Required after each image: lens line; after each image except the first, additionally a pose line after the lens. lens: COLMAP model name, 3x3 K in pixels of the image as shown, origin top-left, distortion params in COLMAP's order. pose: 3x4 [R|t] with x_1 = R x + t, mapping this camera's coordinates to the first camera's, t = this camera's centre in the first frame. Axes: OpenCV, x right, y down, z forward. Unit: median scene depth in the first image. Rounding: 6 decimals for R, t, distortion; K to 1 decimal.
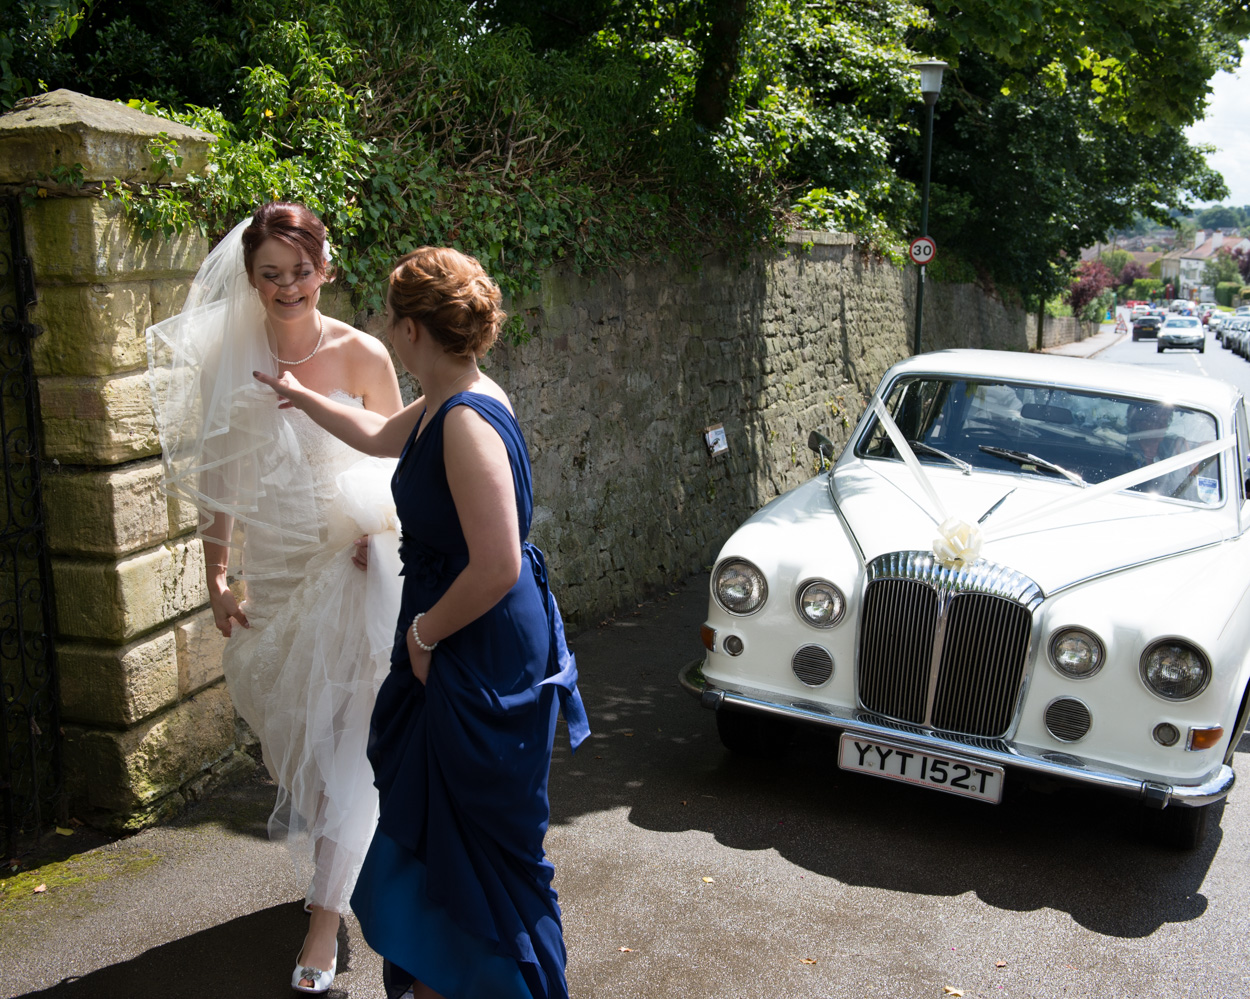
lens RADIAL K [[1564.6, 0, 622.6], [0, 1564.6, 491.1], [0, 0, 1]] dist [0.071262, 0.000000]
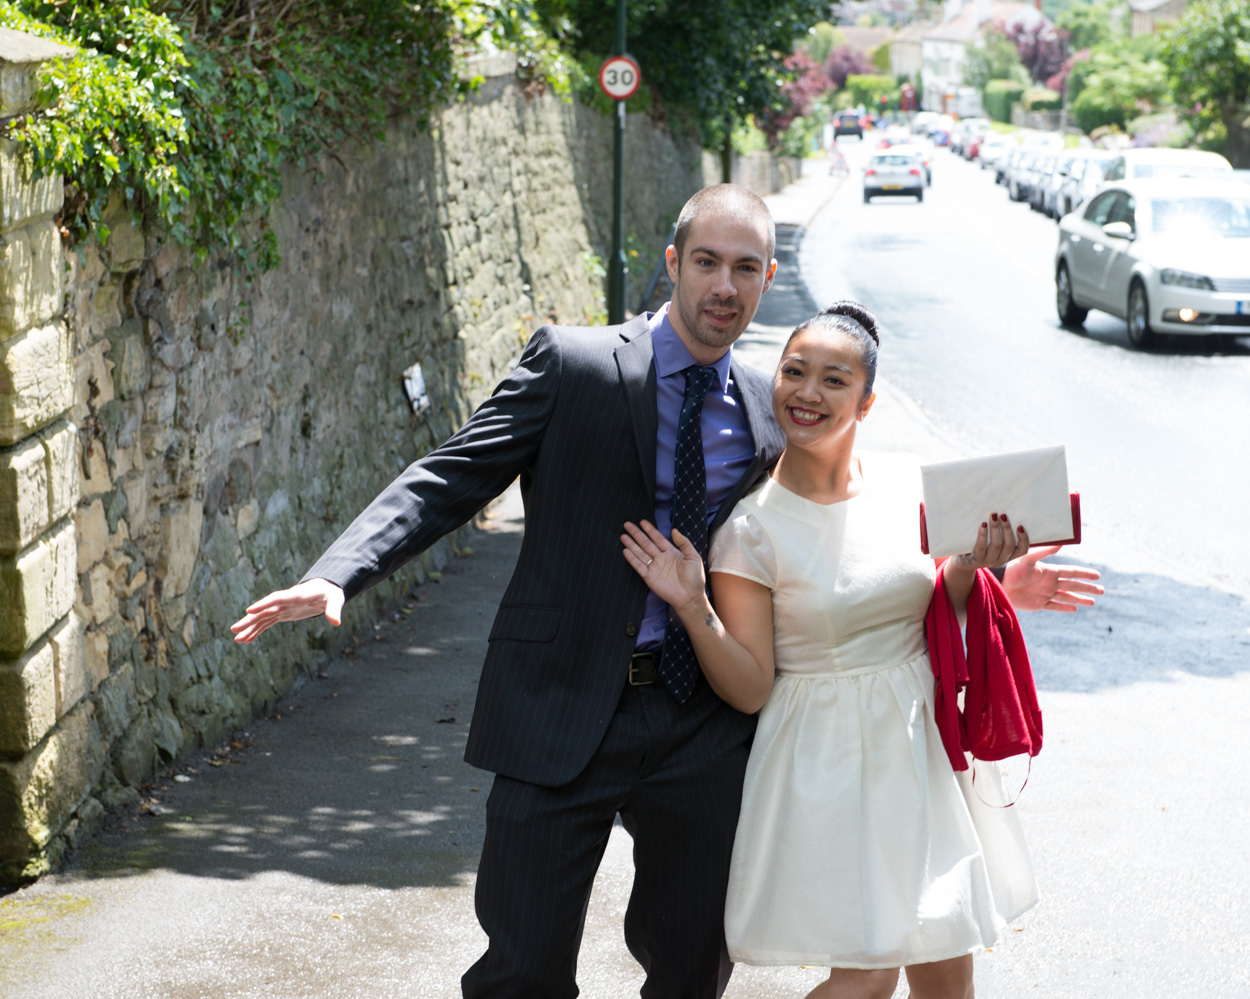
lens RADIAL K [[2960.0, 0, 625.9], [0, 2960.0, 501.2], [0, 0, 1]] dist [0.189607, 0.000000]
pose [[0.970811, -0.048642, 0.234862, -0.096172], [0.046898, 0.998815, 0.013007, 0.002003], [-0.235216, -0.001612, 0.971942, -0.164466]]
